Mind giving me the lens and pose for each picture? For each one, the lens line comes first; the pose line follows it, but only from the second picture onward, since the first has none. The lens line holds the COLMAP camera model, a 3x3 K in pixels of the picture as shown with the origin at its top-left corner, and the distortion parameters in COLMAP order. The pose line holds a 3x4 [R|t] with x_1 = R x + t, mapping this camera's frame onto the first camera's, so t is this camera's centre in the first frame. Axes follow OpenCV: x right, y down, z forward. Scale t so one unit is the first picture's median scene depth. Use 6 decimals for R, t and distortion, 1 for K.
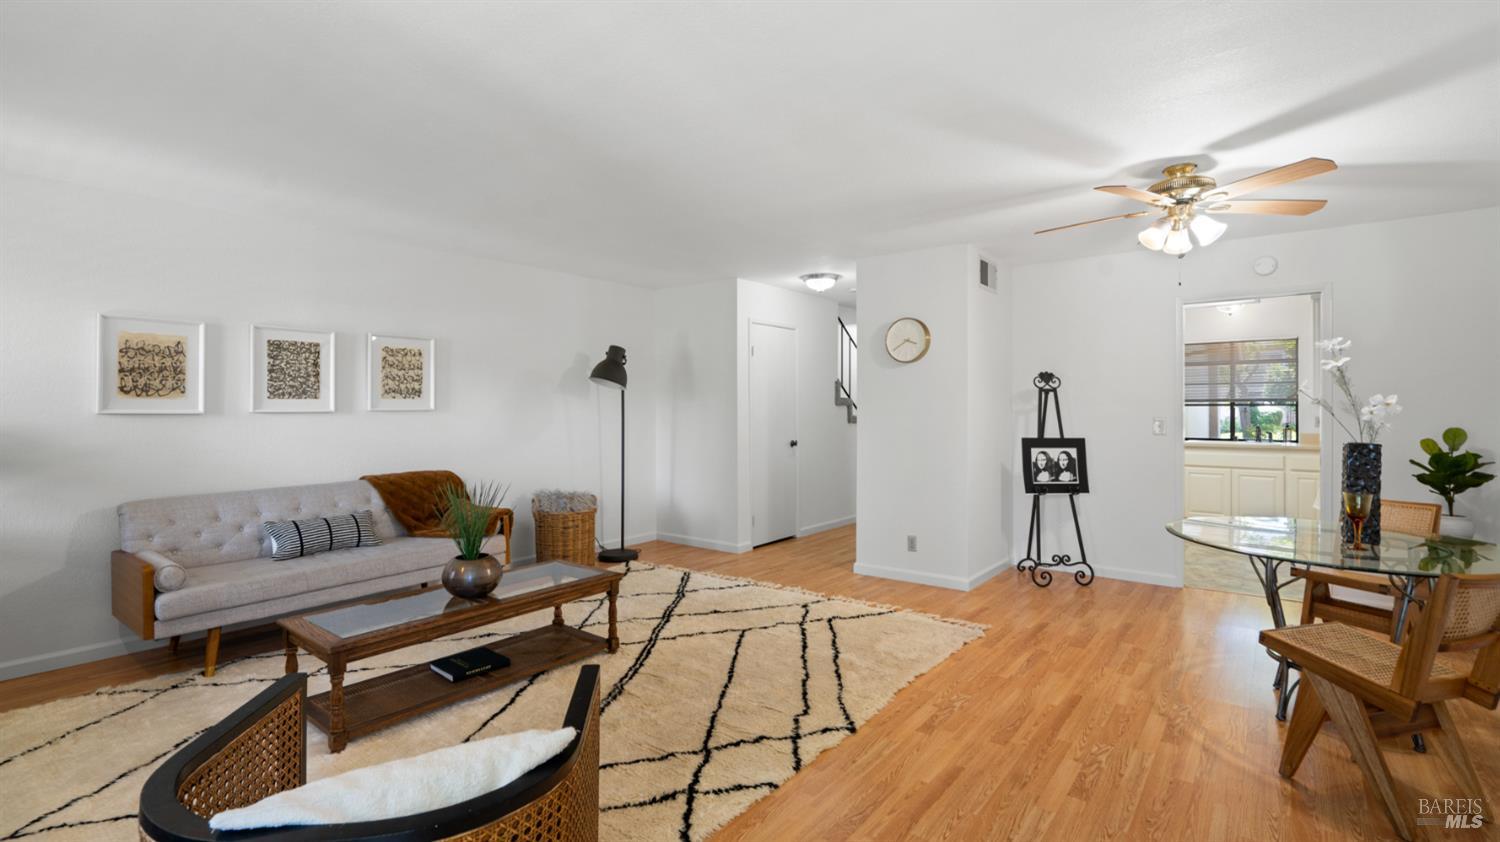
lens RADIAL K [[680.1, 0, 749.2], [0, 680.1, 406.6], [0, 0, 1]] dist [-0.003517, 0.000070]
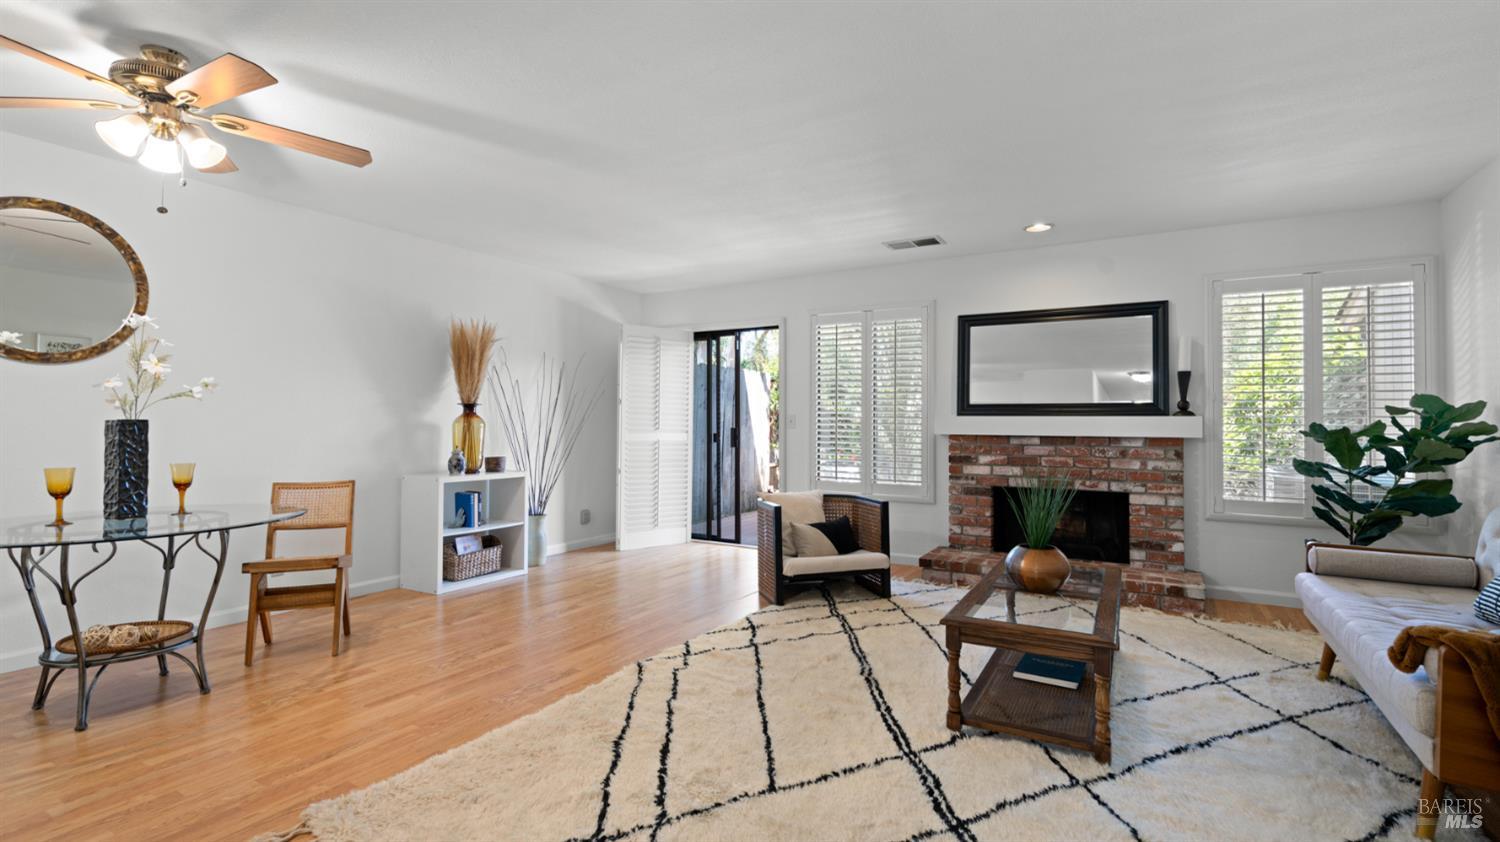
lens RADIAL K [[685.5, 0, 750.2], [0, 685.5, 410.2], [0, 0, 1]] dist [-0.002180, 0.000527]
pose [[-0.991199, -0.003320, -0.132337, 0.084123], [-0.000806, 0.999818, -0.019047, 0.043300], [0.132376, -0.018772, -0.991022, 1.575679]]
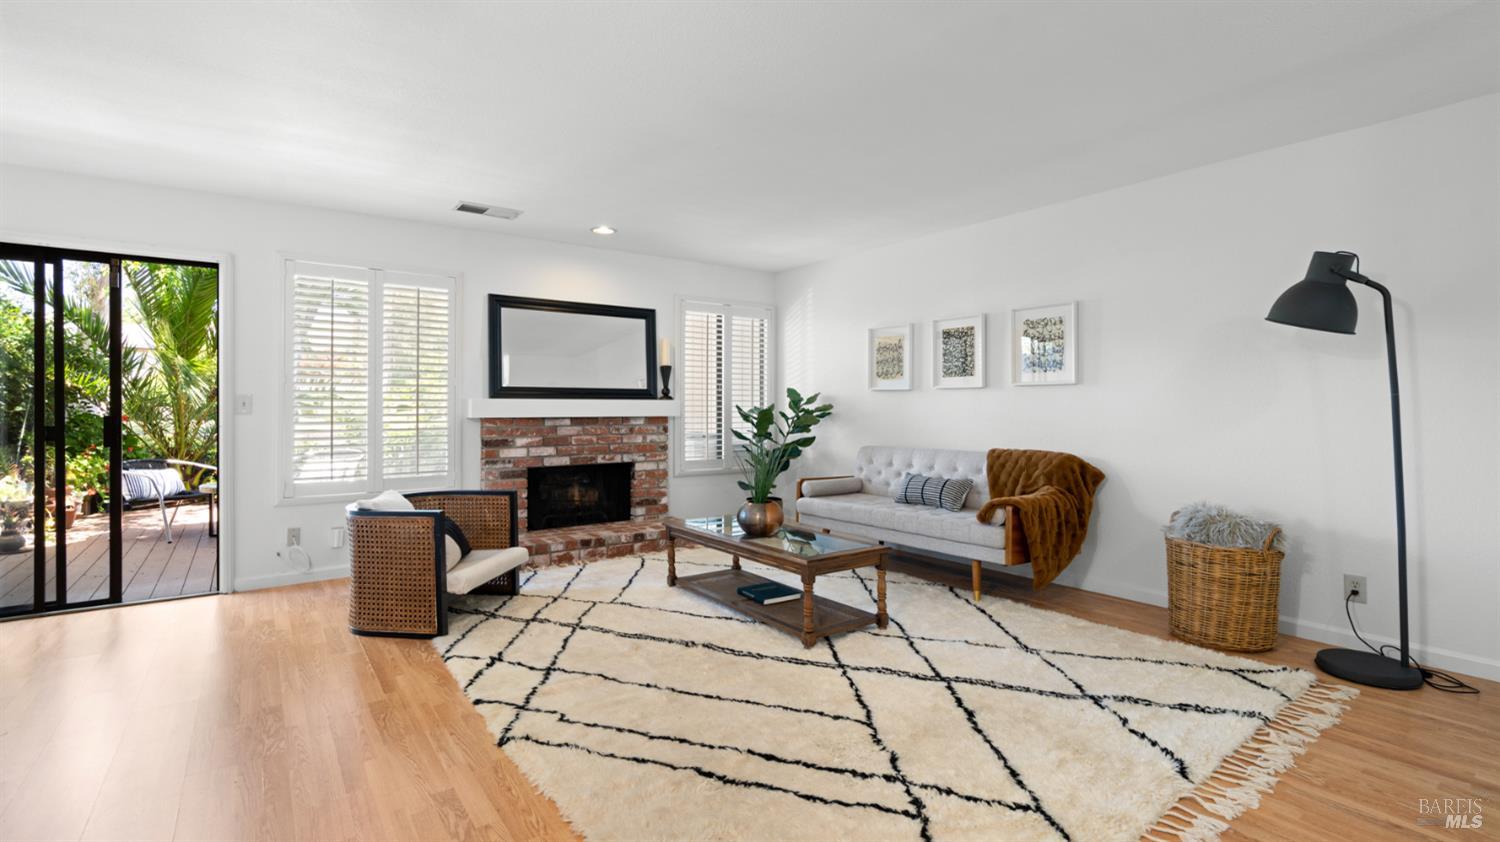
lens RADIAL K [[680.1, 0, 749.2], [0, 680.1, 406.6], [0, 0, 1]] dist [-0.003517, 0.000070]
pose [[-0.270132, 0.003598, -0.962817, 0.629565], [0.001312, 0.999993, 0.003368, 0.040311], [0.962823, -0.000353, -0.270134, 1.090710]]
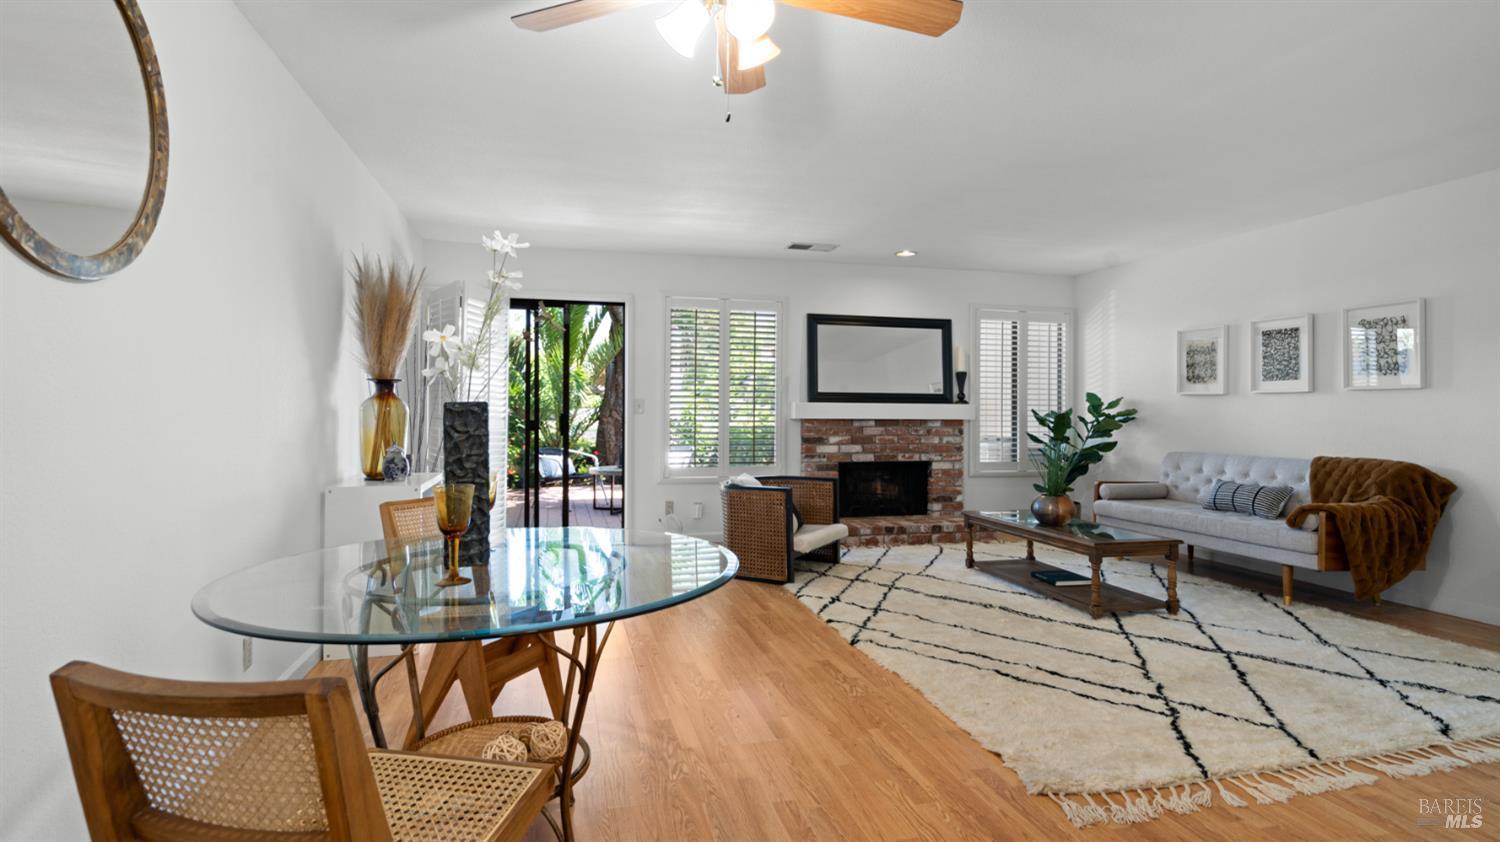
lens RADIAL K [[751.8, 0, 751.0], [0, 751.8, 404.5], [0, 0, 1]] dist [0.002624, 0.001857]
pose [[-0.608384, -0.006457, -0.793617, 0.949119], [-0.004073, 0.999979, -0.005013, 0.042624], [0.793633, 0.000182, -0.608397, 1.194974]]
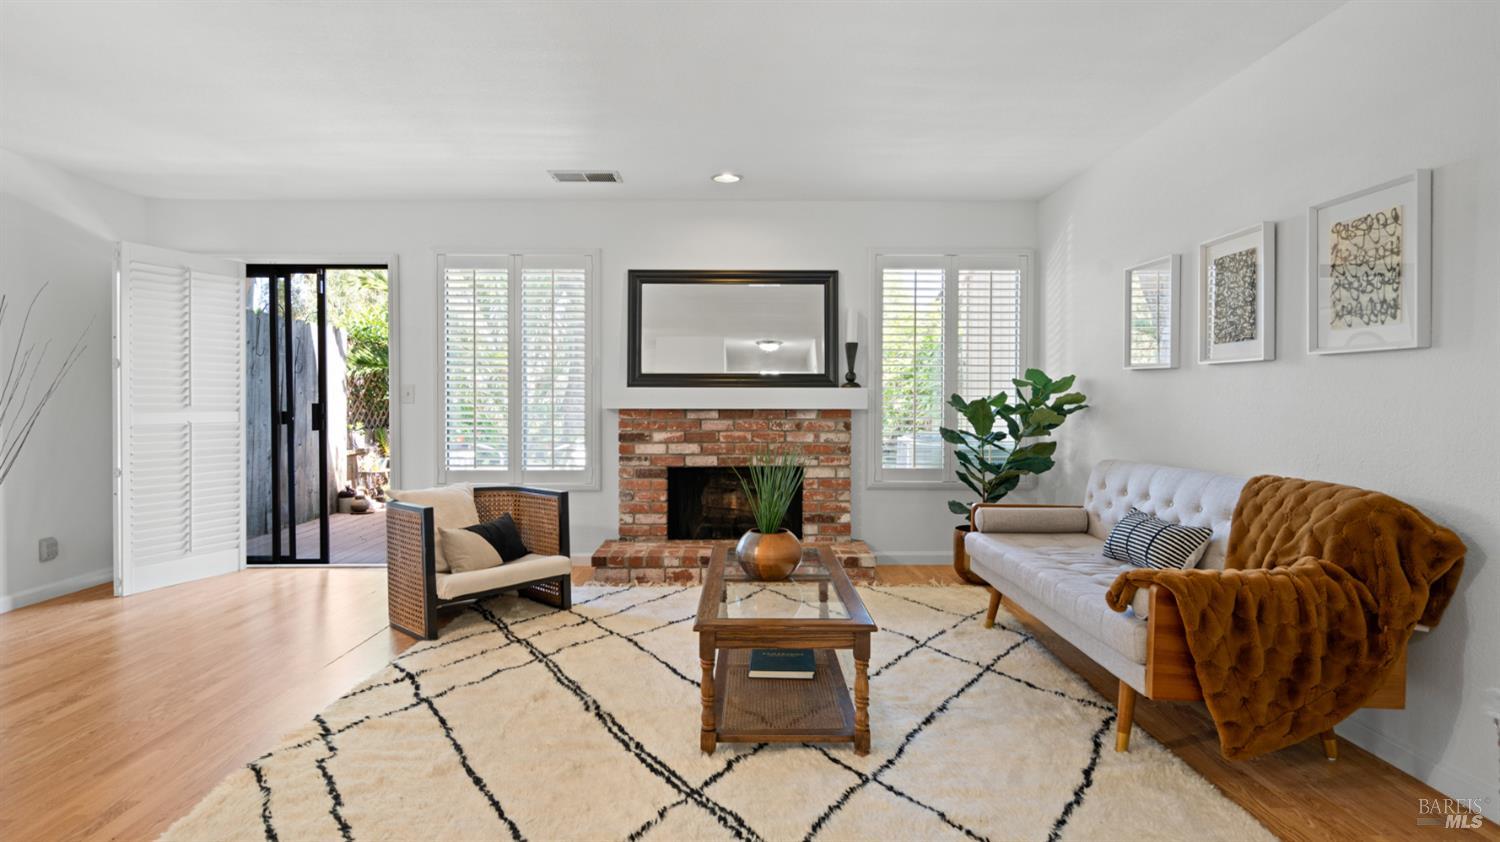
lens RADIAL K [[798.3, 0, 750.9], [0, 798.3, 411.6], [0, 0, 1]] dist [0.003887, 0.002825]
pose [[-0.776055, 0.015461, -0.630475, 0.196001], [0.002985, 0.999778, 0.020844, 0.042471], [0.630658, 0.014294, -0.775929, 1.465949]]
